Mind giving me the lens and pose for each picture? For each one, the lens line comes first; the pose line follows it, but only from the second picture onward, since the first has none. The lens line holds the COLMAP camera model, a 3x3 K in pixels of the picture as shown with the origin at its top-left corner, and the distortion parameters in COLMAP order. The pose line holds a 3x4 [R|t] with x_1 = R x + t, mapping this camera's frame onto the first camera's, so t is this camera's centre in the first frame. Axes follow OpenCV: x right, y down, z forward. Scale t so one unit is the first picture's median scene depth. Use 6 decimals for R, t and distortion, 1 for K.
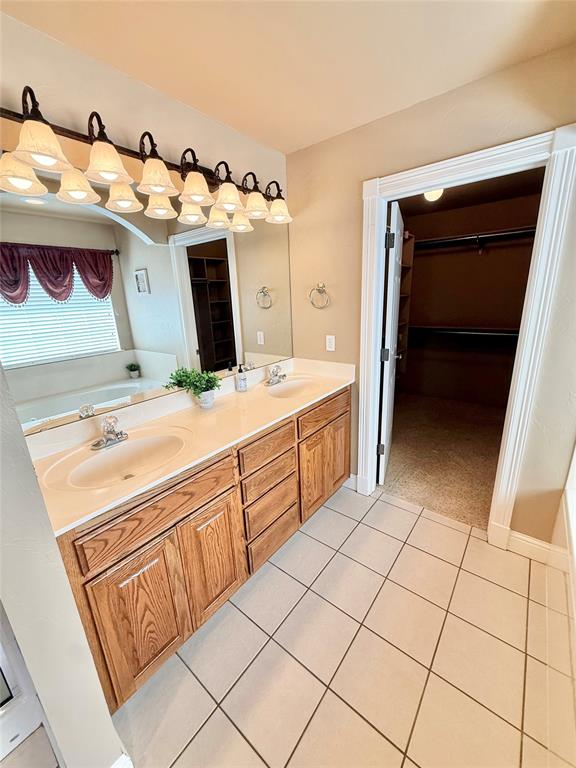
lens RADIAL K [[313.6, 0, 291.8], [0, 313.6, 383.9], [0, 0, 1]] dist [0.000841, 0.000094]
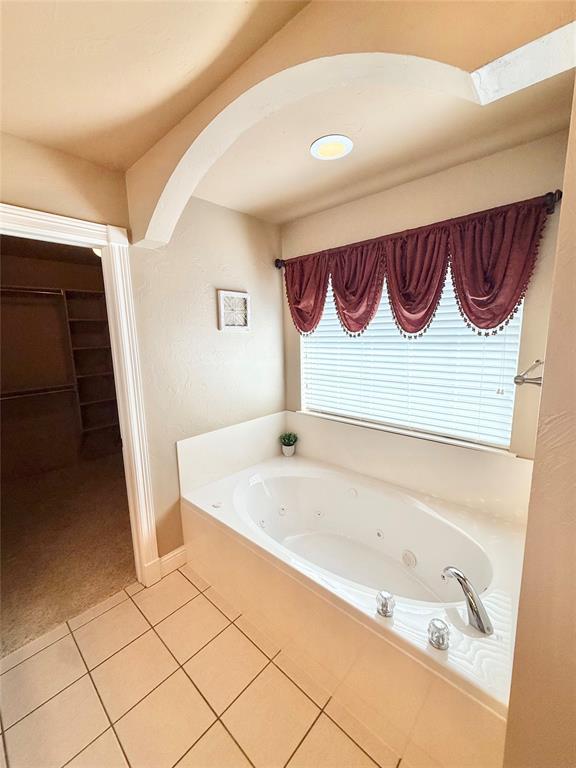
lens RADIAL K [[311.5, 0, 287.1], [0, 311.5, 386.7], [0, 0, 1]] dist [0.000730, 0.000102]
pose [[0.057141, -0.105389, 0.992788, -0.309048], [0.298882, 0.950612, 0.083710, -0.069836], [-0.952578, 0.291943, 0.085818, 0.300053]]
